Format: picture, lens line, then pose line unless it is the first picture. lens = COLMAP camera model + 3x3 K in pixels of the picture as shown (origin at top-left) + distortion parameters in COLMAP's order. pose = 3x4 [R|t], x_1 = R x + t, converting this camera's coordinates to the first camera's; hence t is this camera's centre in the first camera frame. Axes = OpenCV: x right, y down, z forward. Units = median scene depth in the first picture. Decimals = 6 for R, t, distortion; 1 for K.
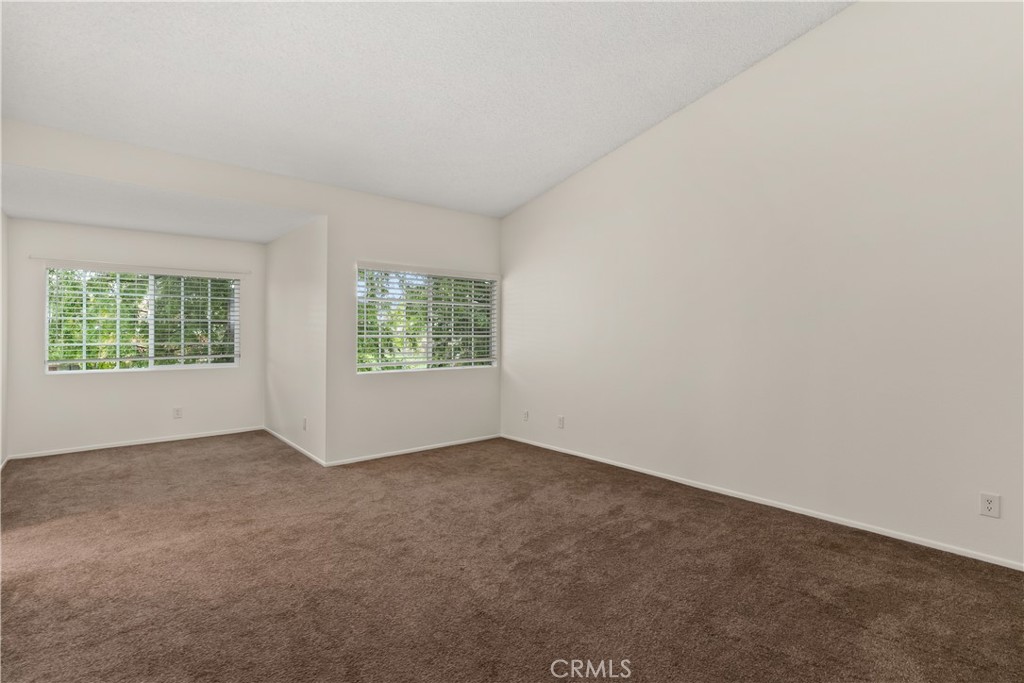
lens RADIAL K [[486.4, 0, 517.3], [0, 486.4, 338.7], [0, 0, 1]] dist [0.000562, -0.000257]
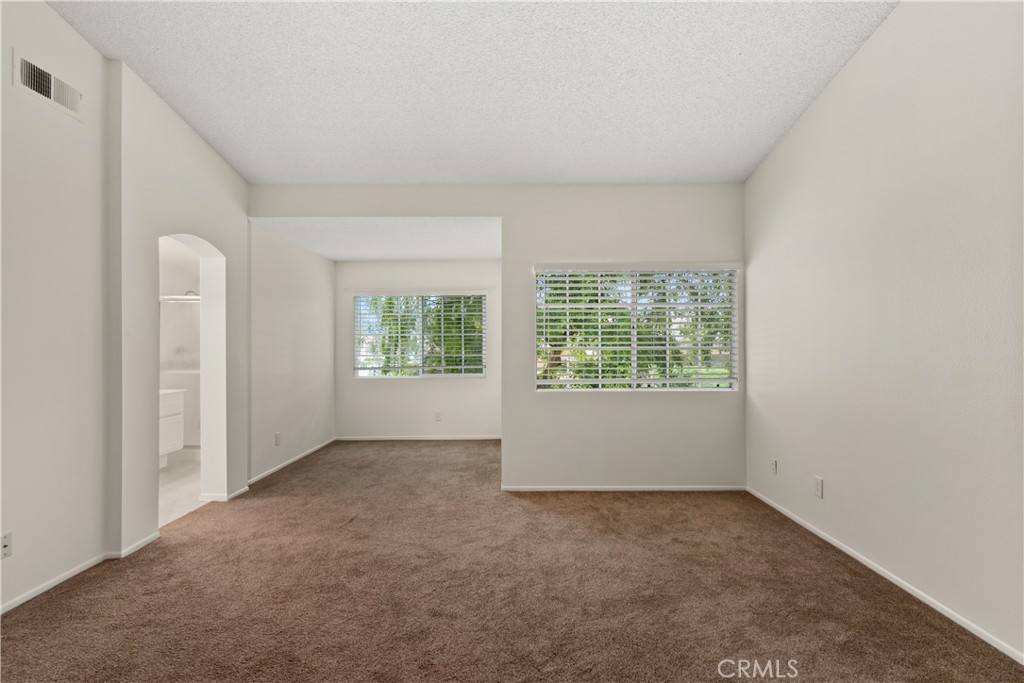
lens RADIAL K [[486.4, 0, 516.4], [0, 486.4, 342.5], [0, 0, 1]] dist [0.000562, -0.000257]
pose [[0.756907, -0.010052, -0.653446, 0.277511], [-0.001019, 0.999862, -0.016561, -0.000945], [0.653522, 0.013201, 0.756792, 0.383833]]
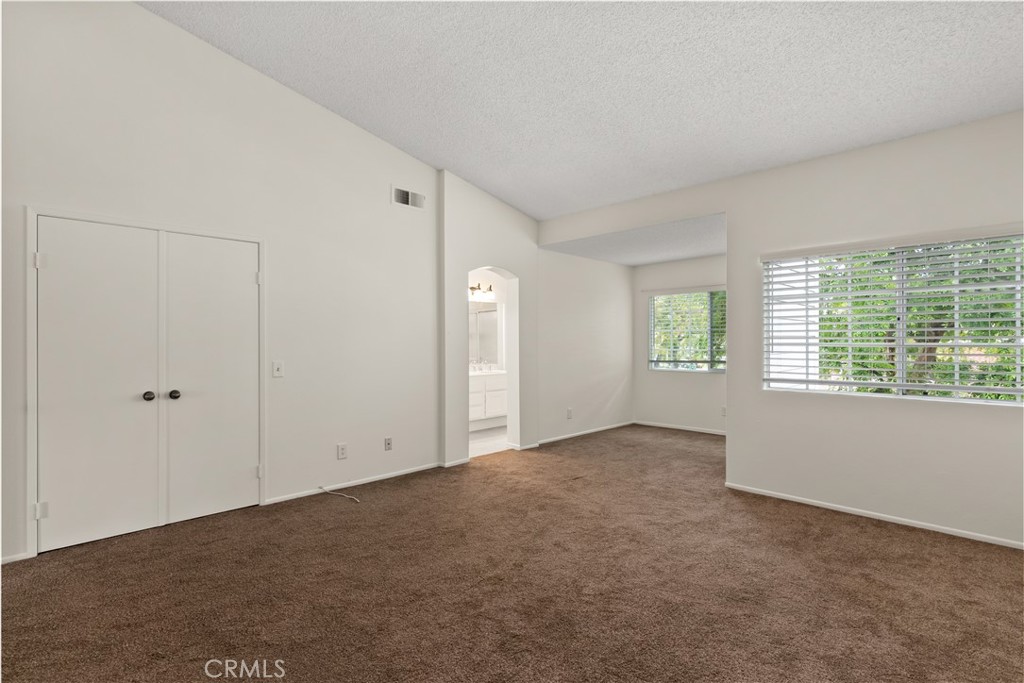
lens RADIAL K [[486.4, 0, 516.3], [0, 486.4, 339.7], [0, 0, 1]] dist [0.000562, -0.000257]
pose [[0.074541, -0.006276, -0.997198, 0.589083], [-0.009546, 0.999930, -0.007006, -0.002758], [0.997172, 0.010042, 0.074476, 0.644982]]
